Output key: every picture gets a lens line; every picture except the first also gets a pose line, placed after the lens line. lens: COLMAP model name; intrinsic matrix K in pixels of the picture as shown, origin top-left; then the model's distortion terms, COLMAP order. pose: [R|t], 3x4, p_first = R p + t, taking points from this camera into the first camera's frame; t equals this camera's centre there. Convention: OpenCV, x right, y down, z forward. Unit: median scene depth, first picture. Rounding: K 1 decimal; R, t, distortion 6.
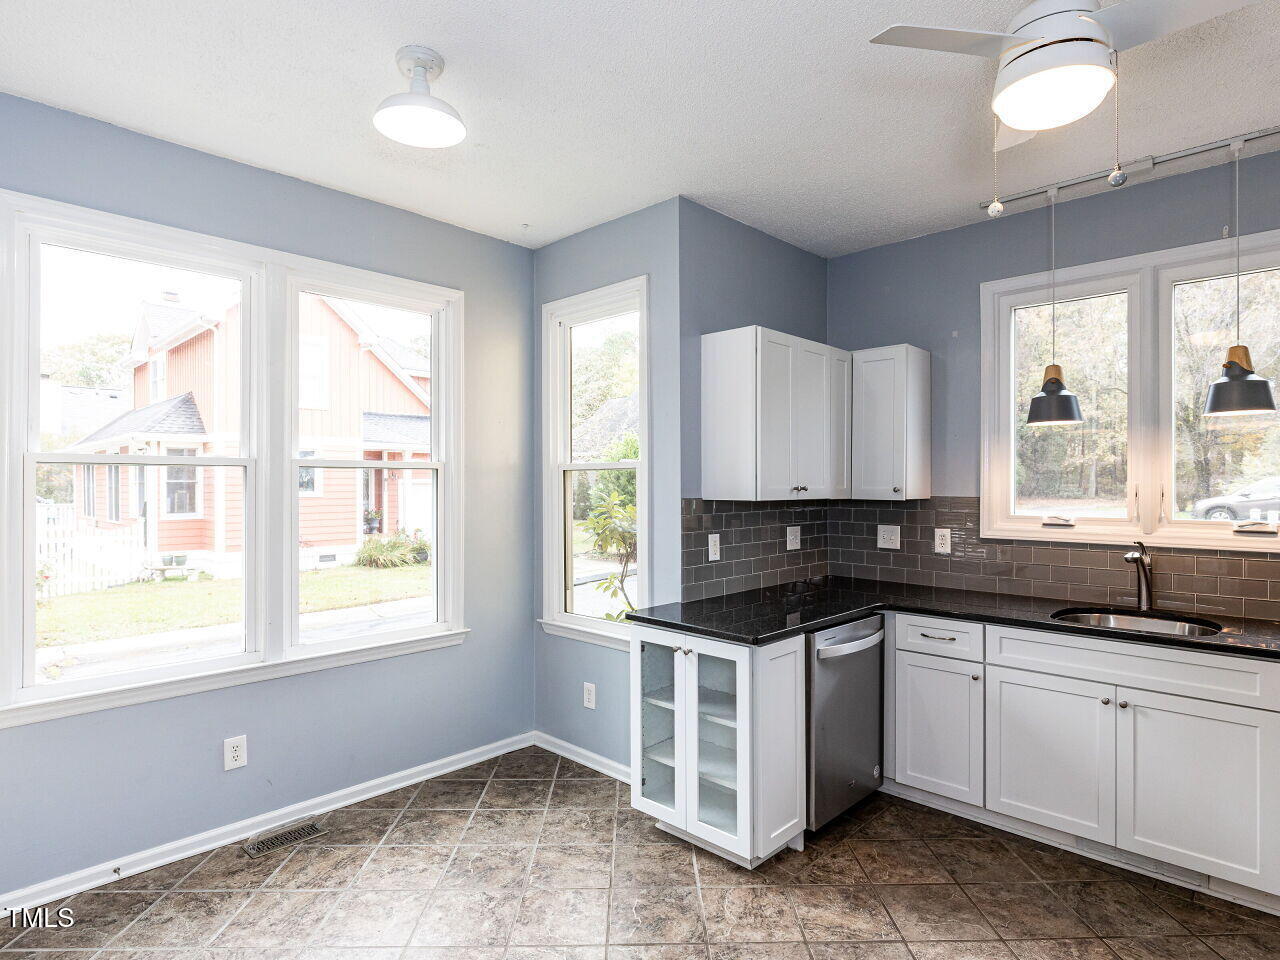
lens RADIAL K [[720.0, 0, 641.5], [0, 720.0, 485.1], [0, 0, 1]] dist [-0.006248, 0.000439]
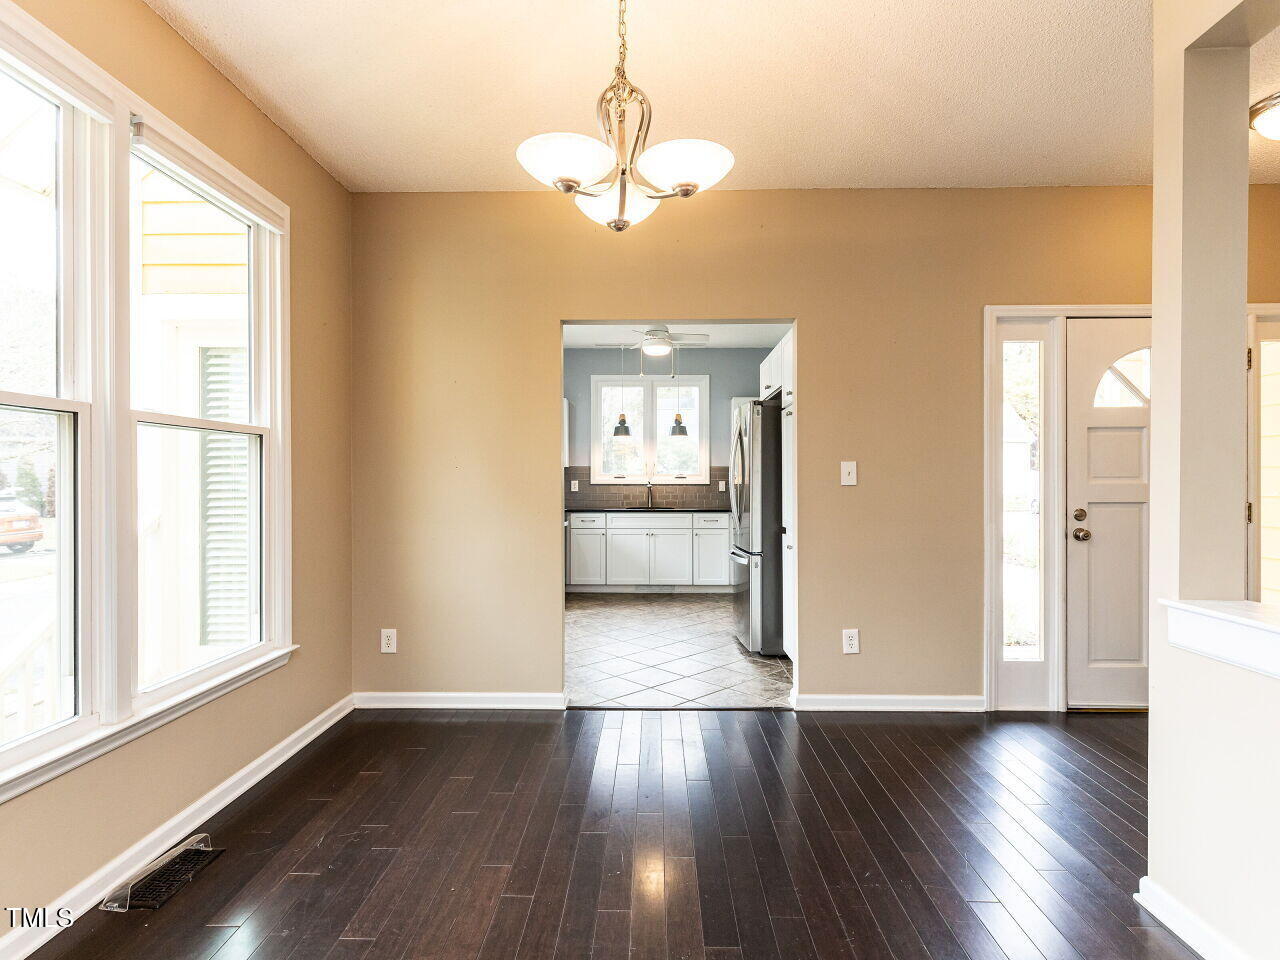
lens RADIAL K [[720.0, 0, 640.5], [0, 720.0, 480.3], [0, 0, 1]] dist [-0.006248, 0.000439]
pose [[0.736517, 0.000435, 0.676419, -1.124664], [-0.001174, 0.999999, 0.000636, 0.068851], [-0.676418, -0.001262, 0.736517, -0.943910]]
